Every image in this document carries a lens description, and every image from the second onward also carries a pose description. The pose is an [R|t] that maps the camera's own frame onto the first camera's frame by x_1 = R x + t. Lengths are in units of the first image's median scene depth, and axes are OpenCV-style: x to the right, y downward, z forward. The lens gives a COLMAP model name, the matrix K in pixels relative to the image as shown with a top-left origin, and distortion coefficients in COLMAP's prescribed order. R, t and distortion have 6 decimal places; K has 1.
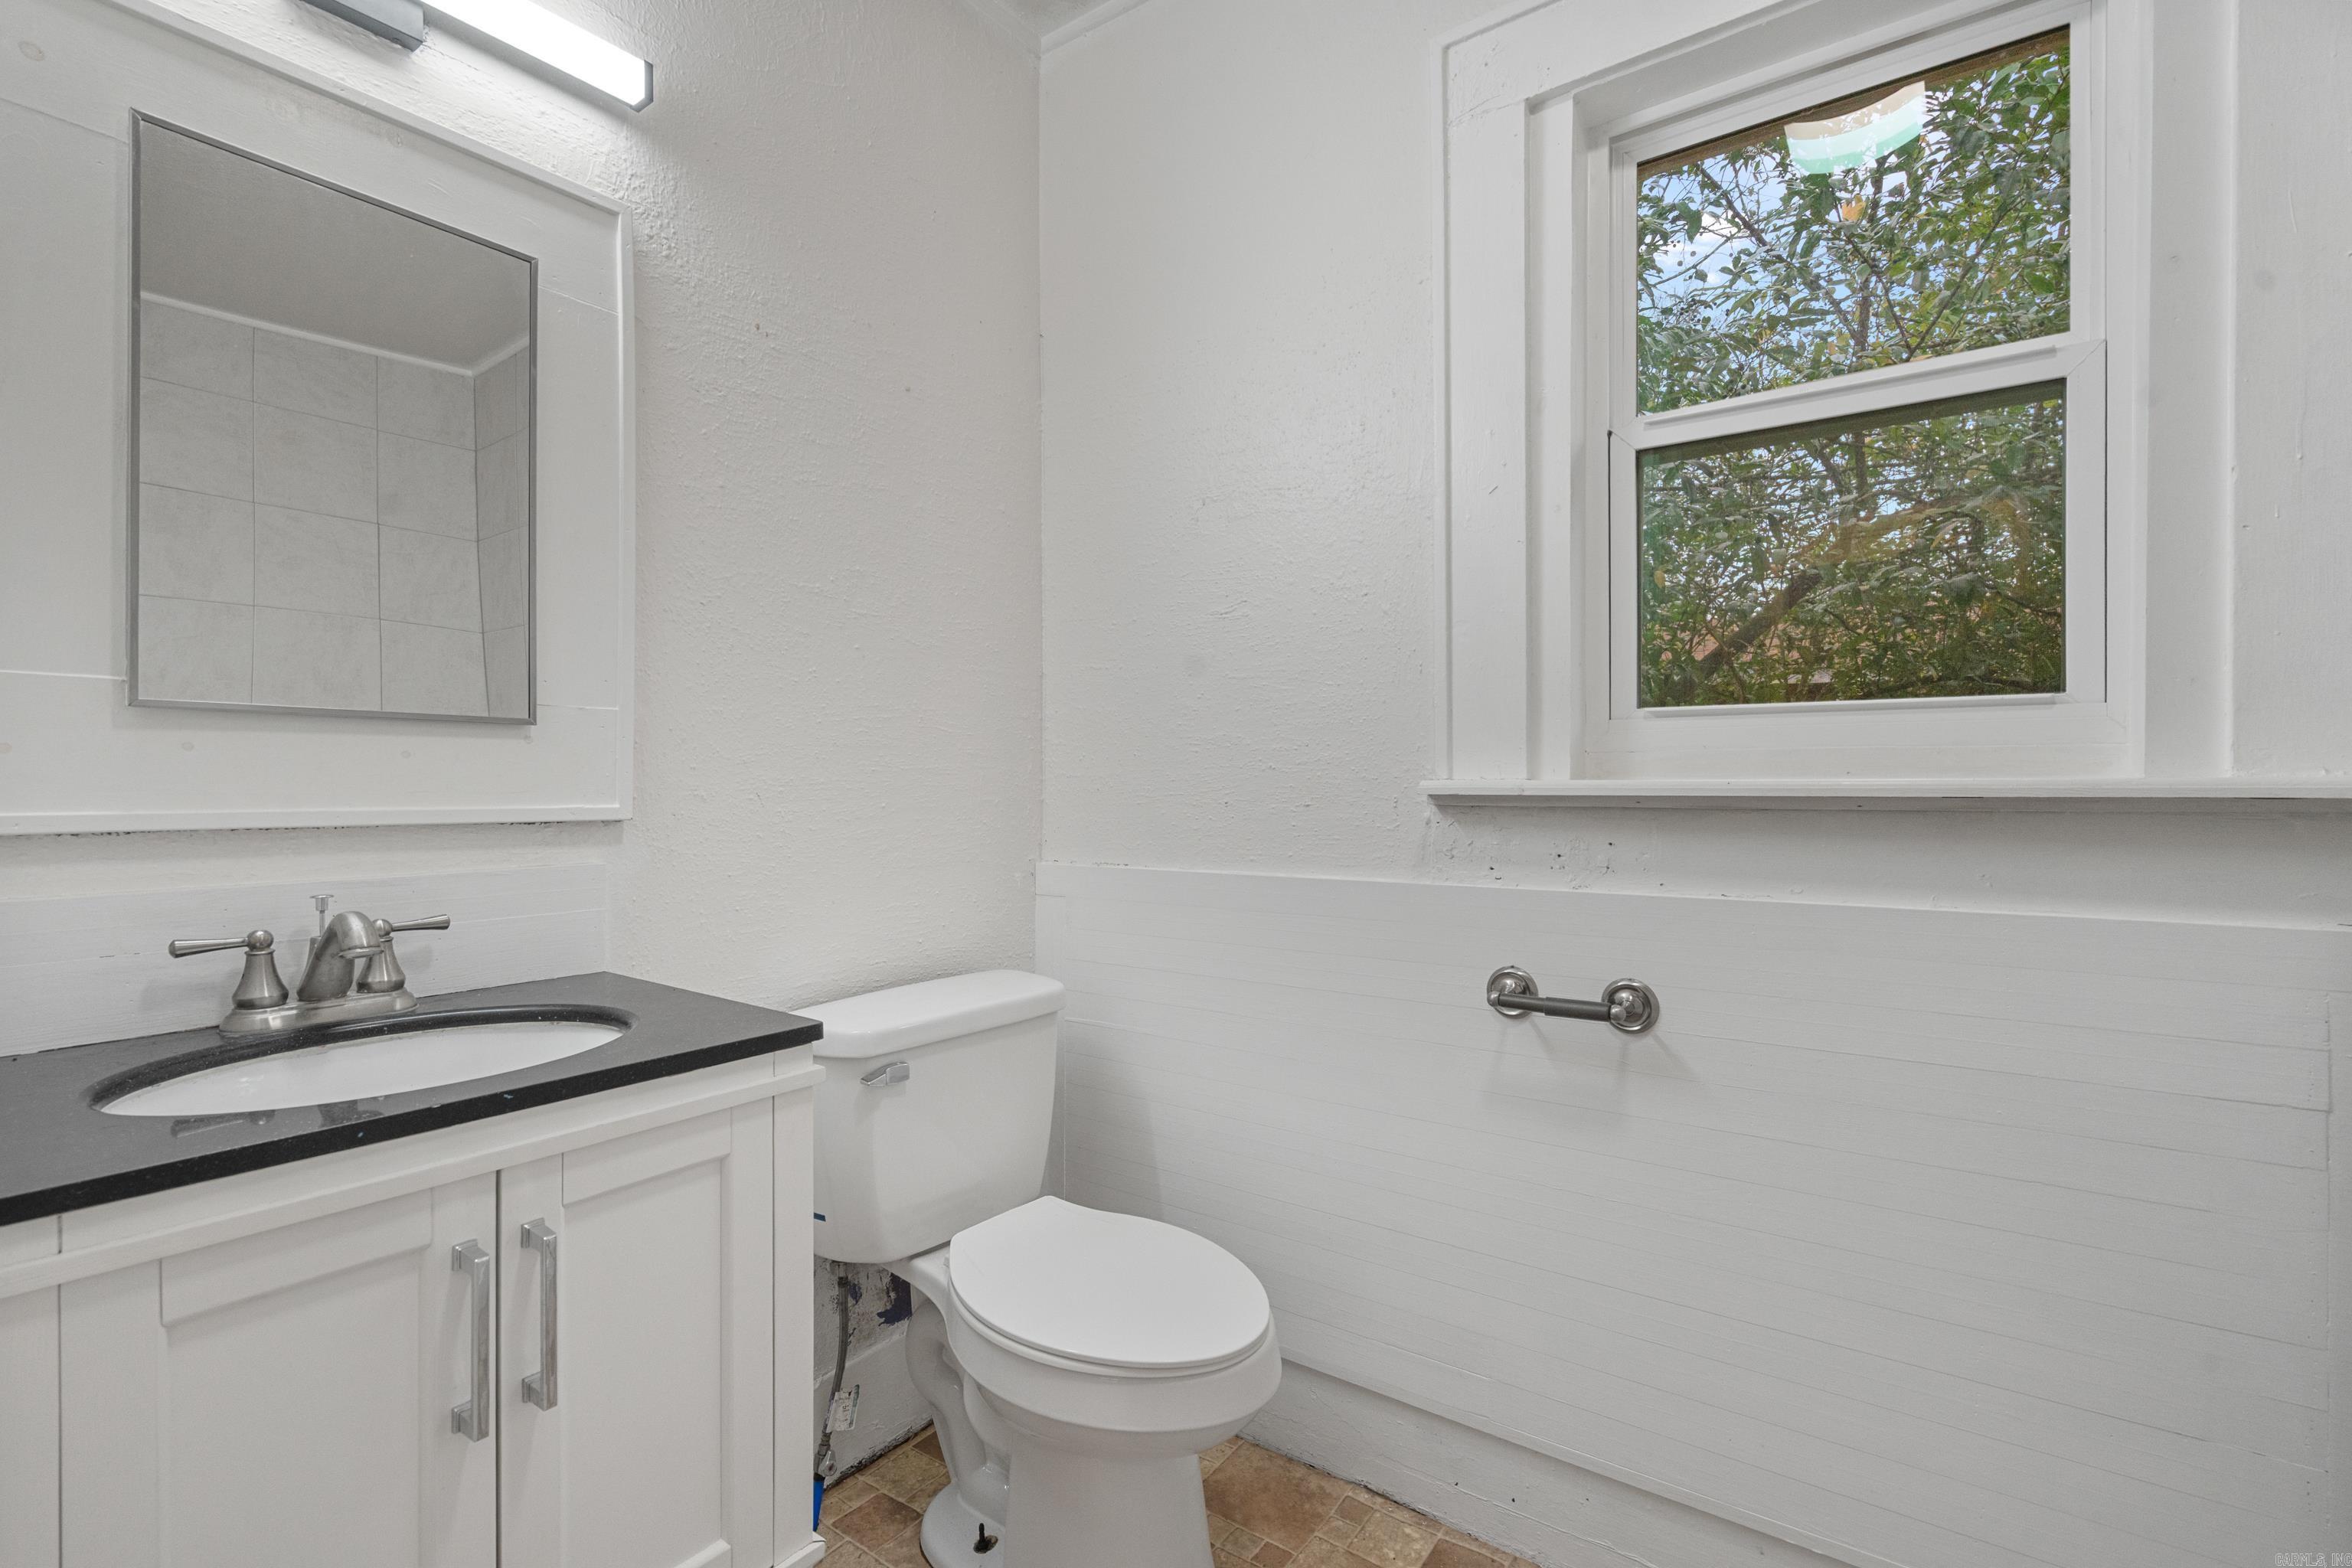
lens RADIAL K [[1068.0, 0, 1176.0], [0, 1068.0, 784.0], [0, 0, 1]] dist [-0.001343, -0.000127]
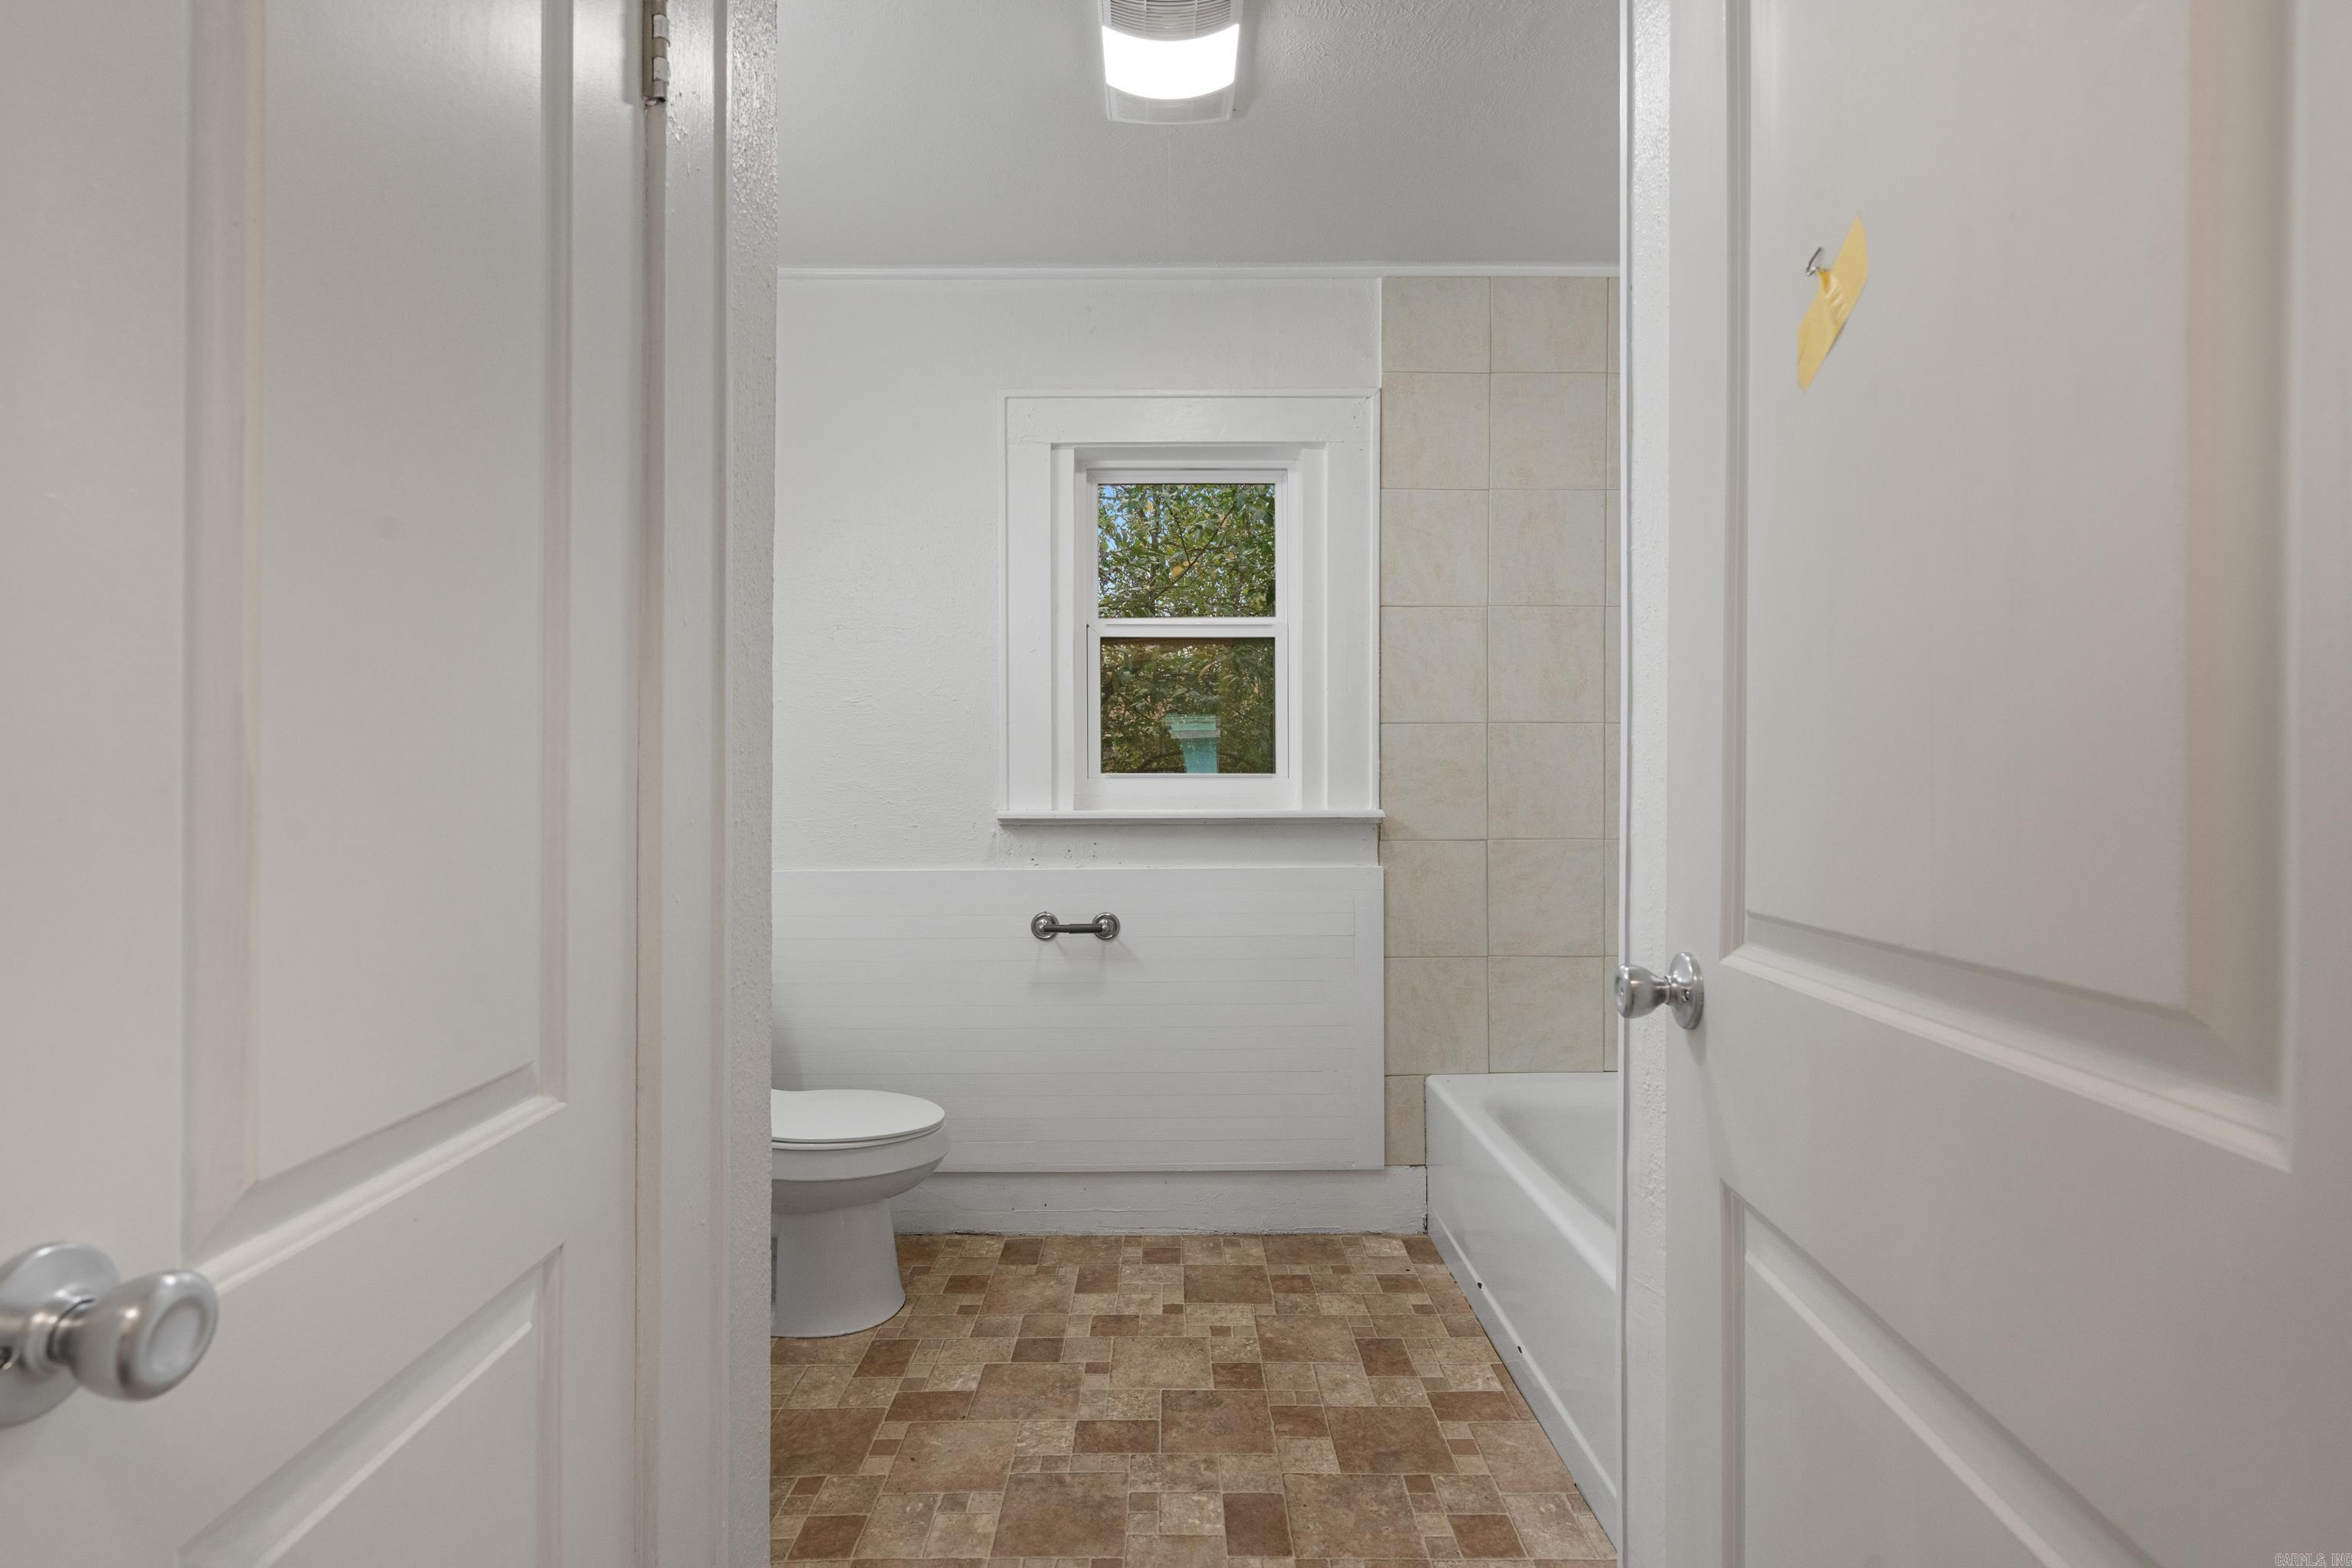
lens RADIAL K [[1085.1, 0, 1166.8], [0, 1085.1, 802.9], [0, 0, 1]] dist [0.000845, 0.000541]
pose [[0.797961, 0.008182, 0.602654, -0.641321], [-0.000554, 0.999917, -0.012842, 0.007160], [-0.602709, 0.009913, 0.797899, -0.612745]]
